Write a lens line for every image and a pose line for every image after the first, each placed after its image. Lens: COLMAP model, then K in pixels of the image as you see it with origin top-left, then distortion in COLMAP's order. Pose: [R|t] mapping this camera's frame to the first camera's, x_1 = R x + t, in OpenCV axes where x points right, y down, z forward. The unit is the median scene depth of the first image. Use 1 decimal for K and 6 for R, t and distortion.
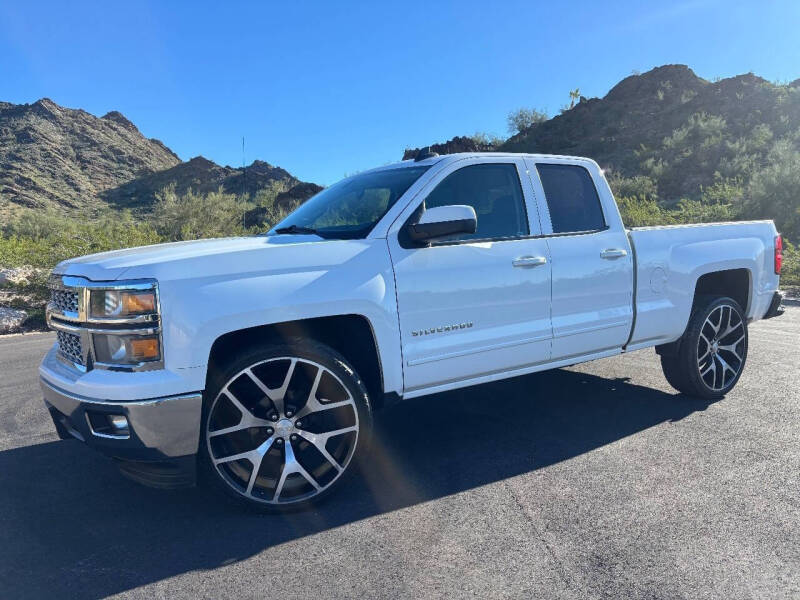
lens RADIAL K [[613.5, 0, 400.0], [0, 613.5, 300.0], [0, 0, 1]] dist [0.044862, -0.062030]
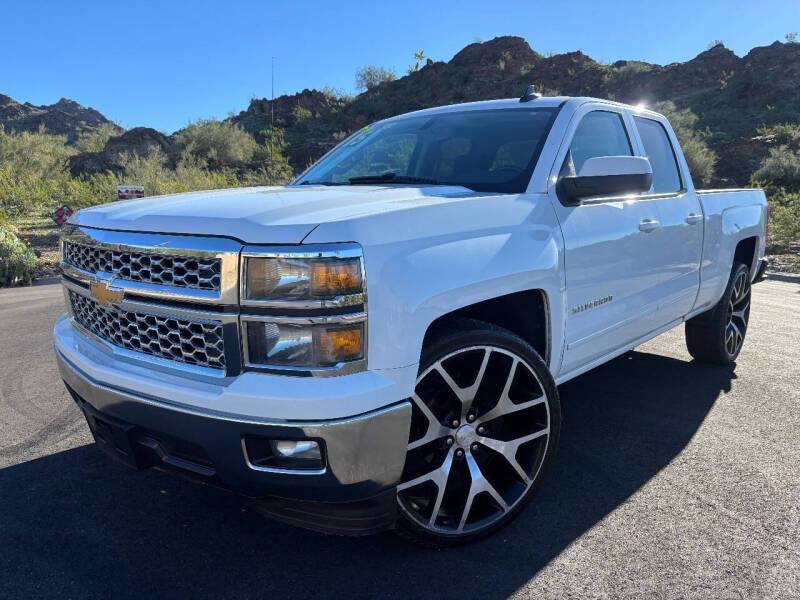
lens RADIAL K [[613.5, 0, 400.0], [0, 613.5, 300.0], [0, 0, 1]] dist [0.044862, -0.062030]
pose [[0.965029, -0.009503, 0.261972, -0.467221], [-0.007828, 0.997852, 0.065033, -0.013009], [-0.262028, -0.064810, 0.962882, 0.284393]]
